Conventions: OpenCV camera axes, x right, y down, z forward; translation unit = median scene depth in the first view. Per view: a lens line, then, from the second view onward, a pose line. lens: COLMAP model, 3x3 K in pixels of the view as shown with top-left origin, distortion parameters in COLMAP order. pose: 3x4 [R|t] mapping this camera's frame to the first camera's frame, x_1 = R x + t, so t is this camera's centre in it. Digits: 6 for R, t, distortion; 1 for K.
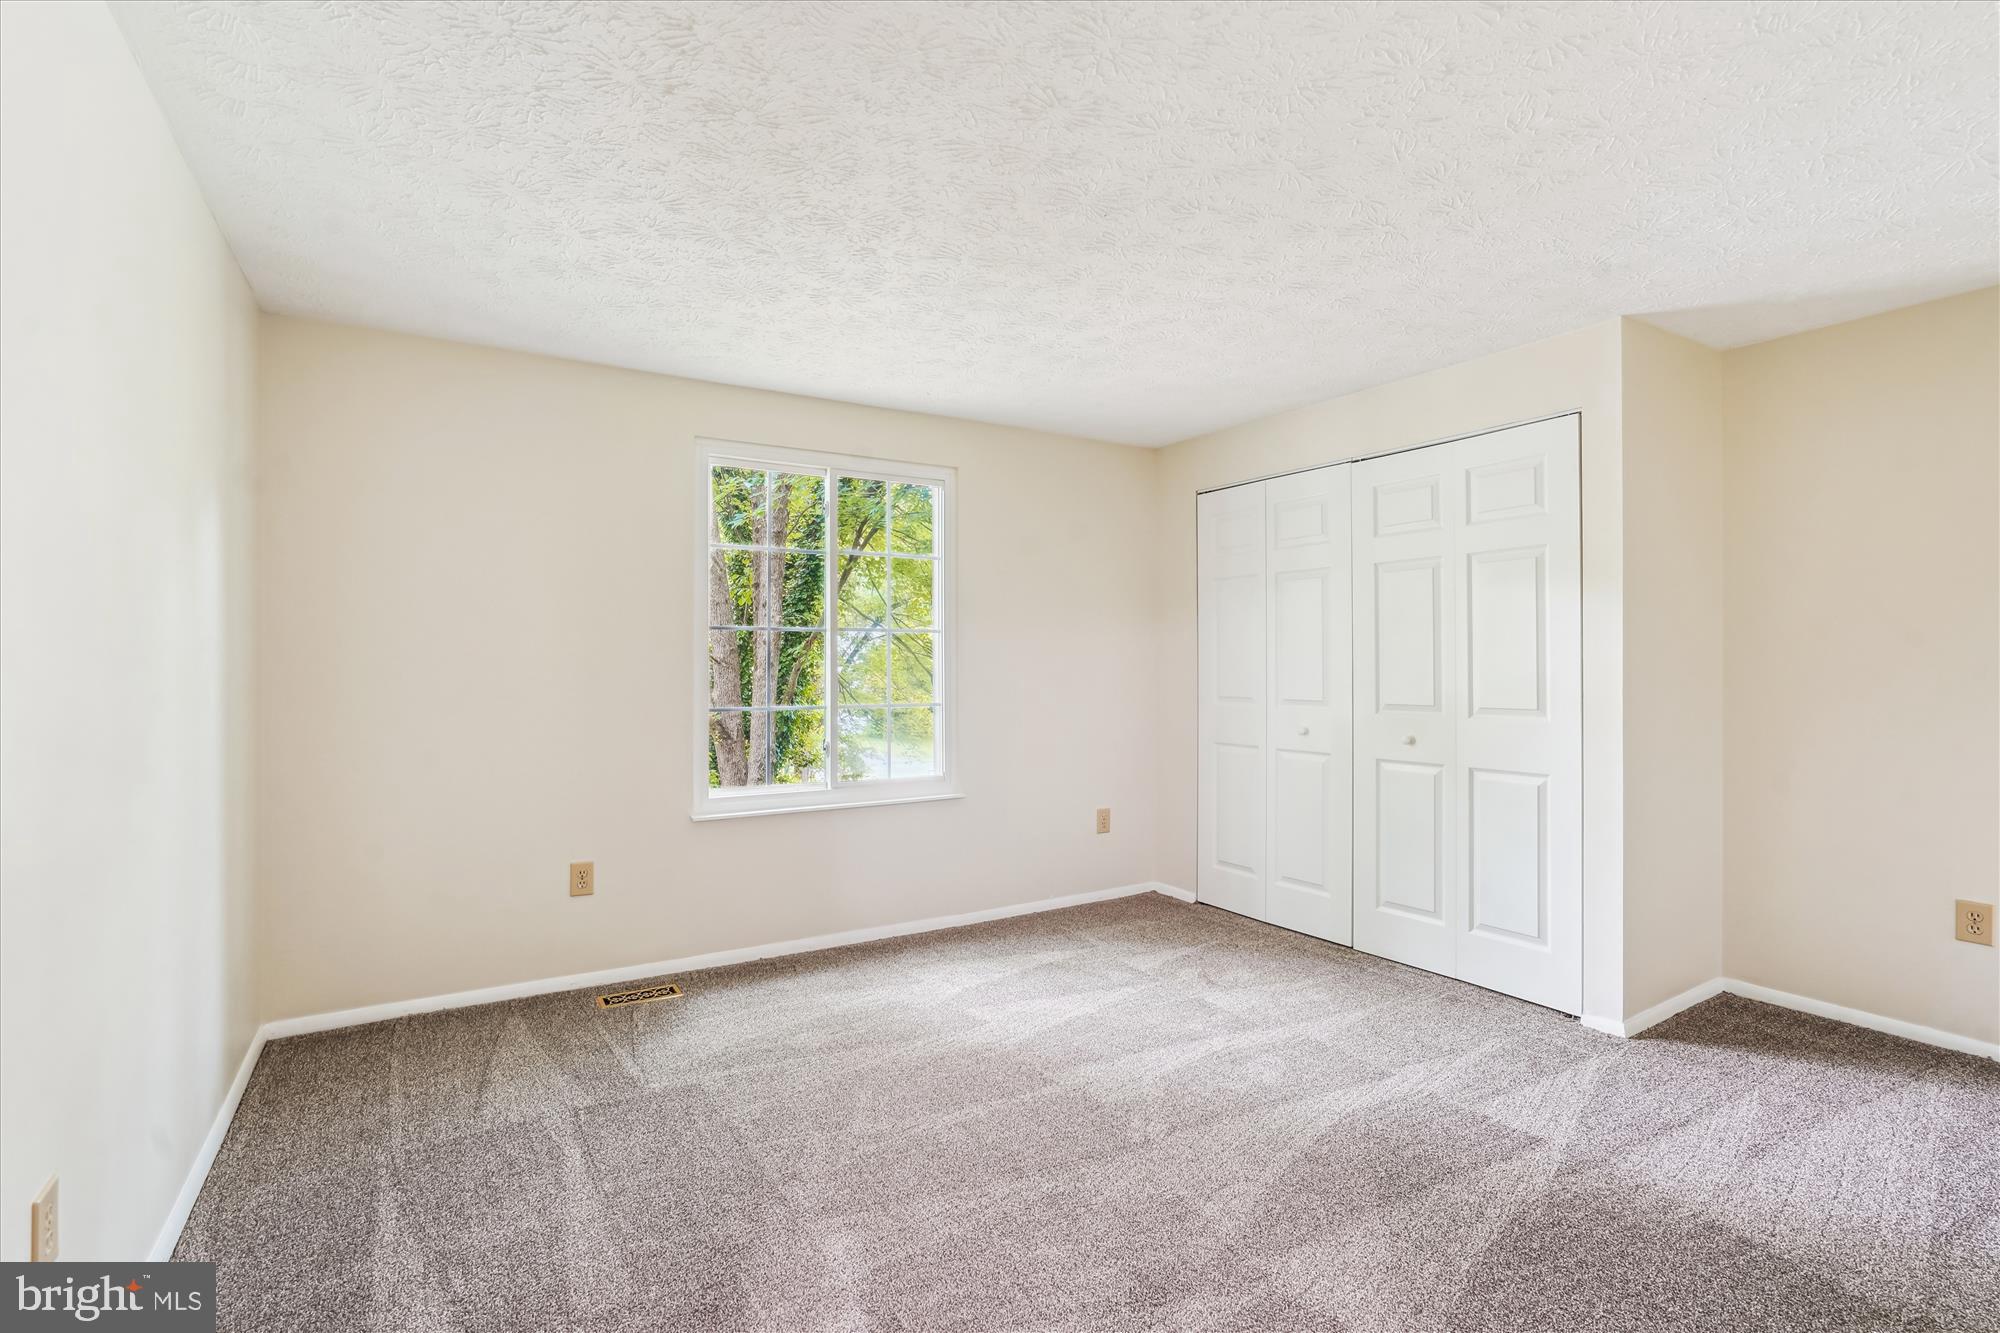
lens RADIAL K [[924.9, 0, 996.6], [0, 924.9, 662.8], [0, 0, 1]] dist [-0.023758, 0.007308]
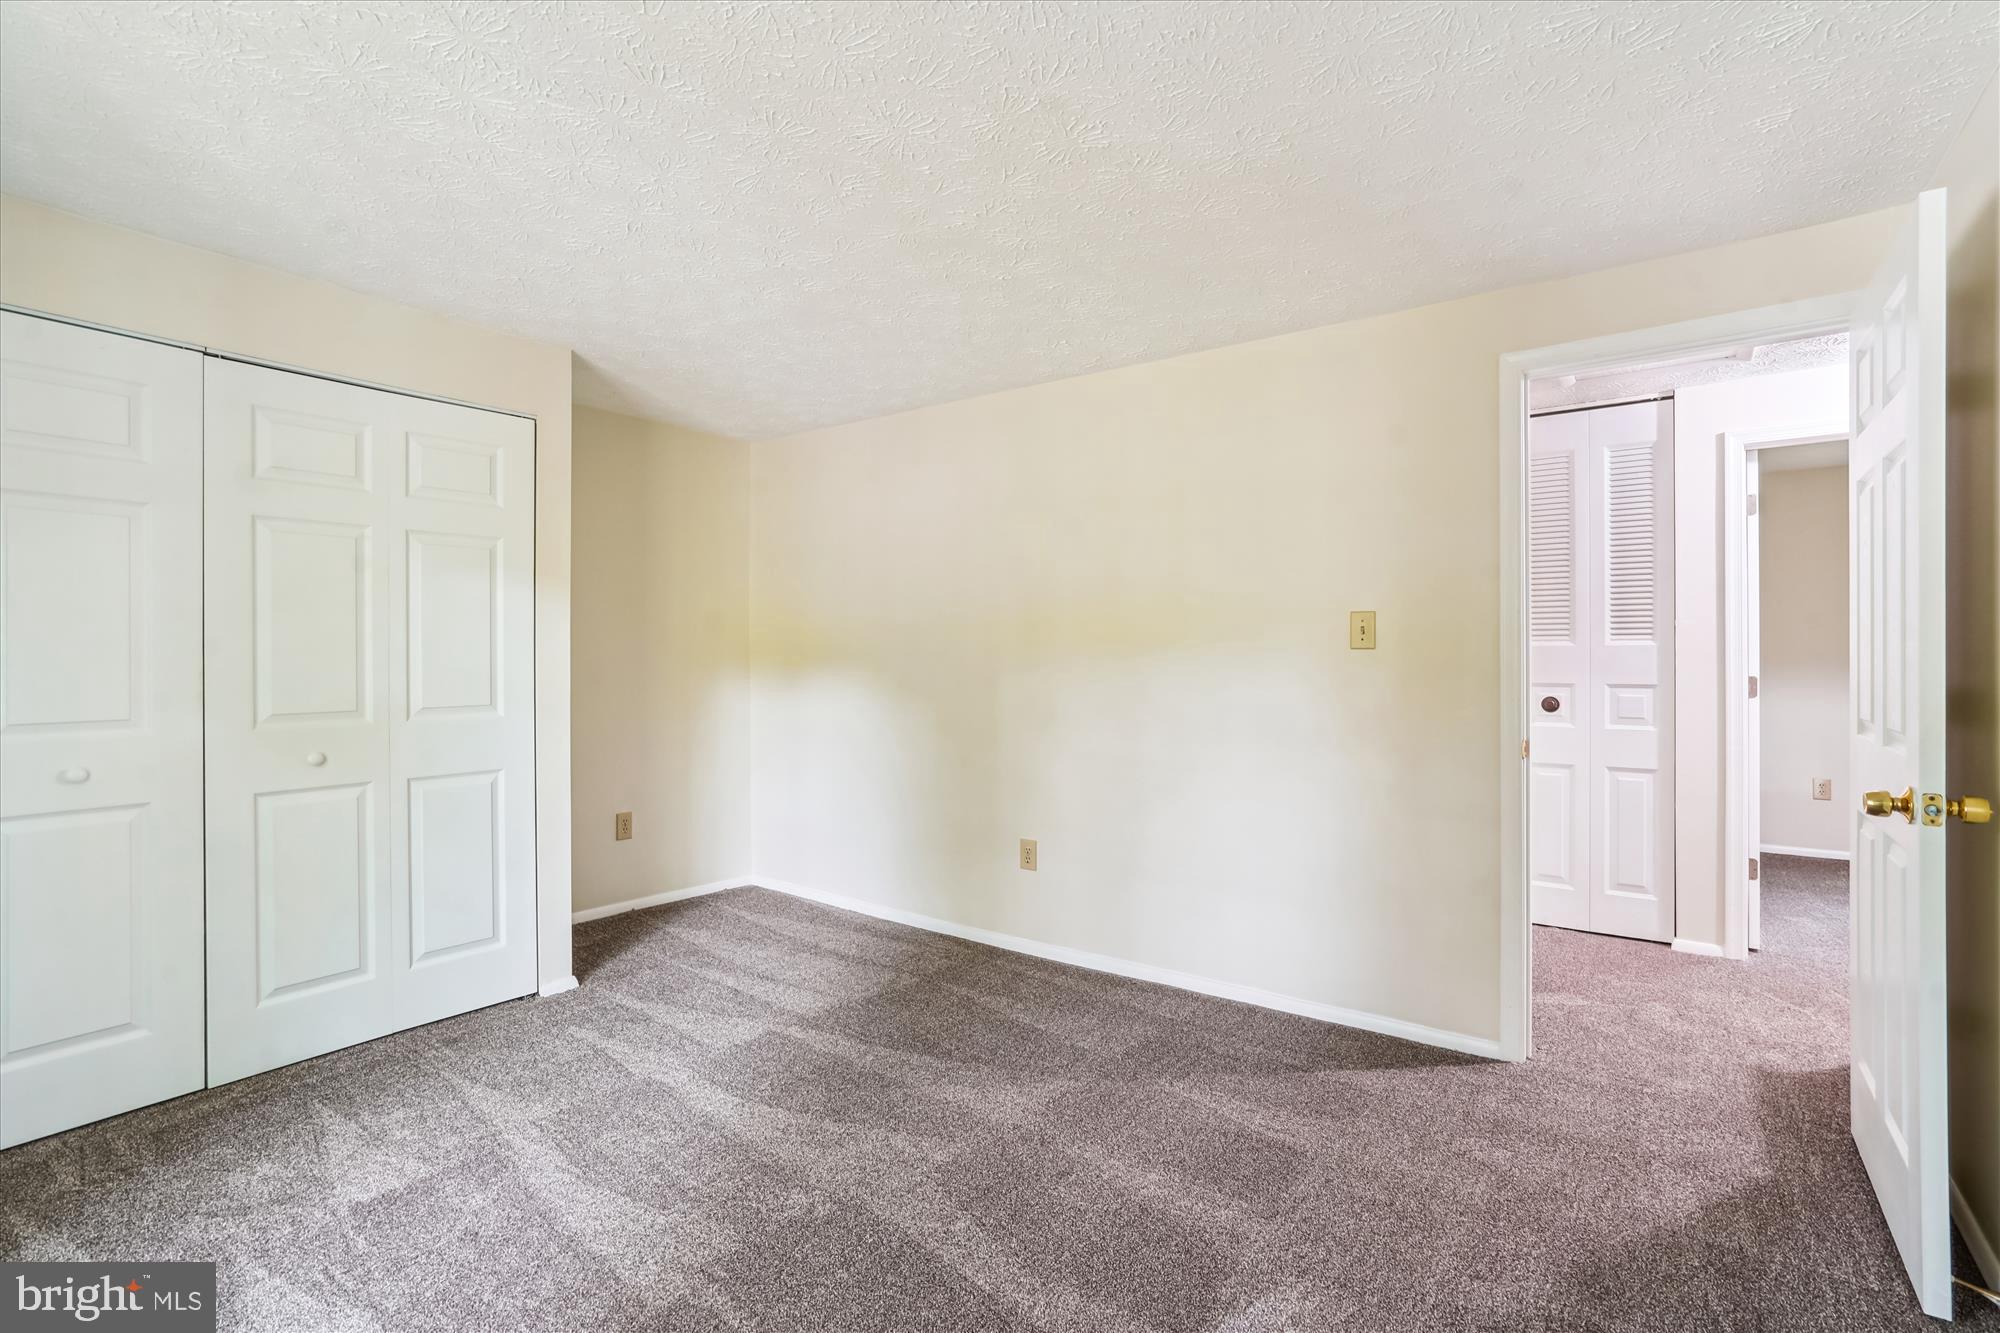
lens RADIAL K [[924.9, 0, 995.6], [0, 924.9, 656.7], [0, 0, 1]] dist [-0.023758, 0.007308]
pose [[-0.360461, -0.003406, 0.932768, -0.540456], [0.003278, 0.999983, 0.004918, -0.003355], [-0.932769, 0.004831, -0.360443, 0.887078]]
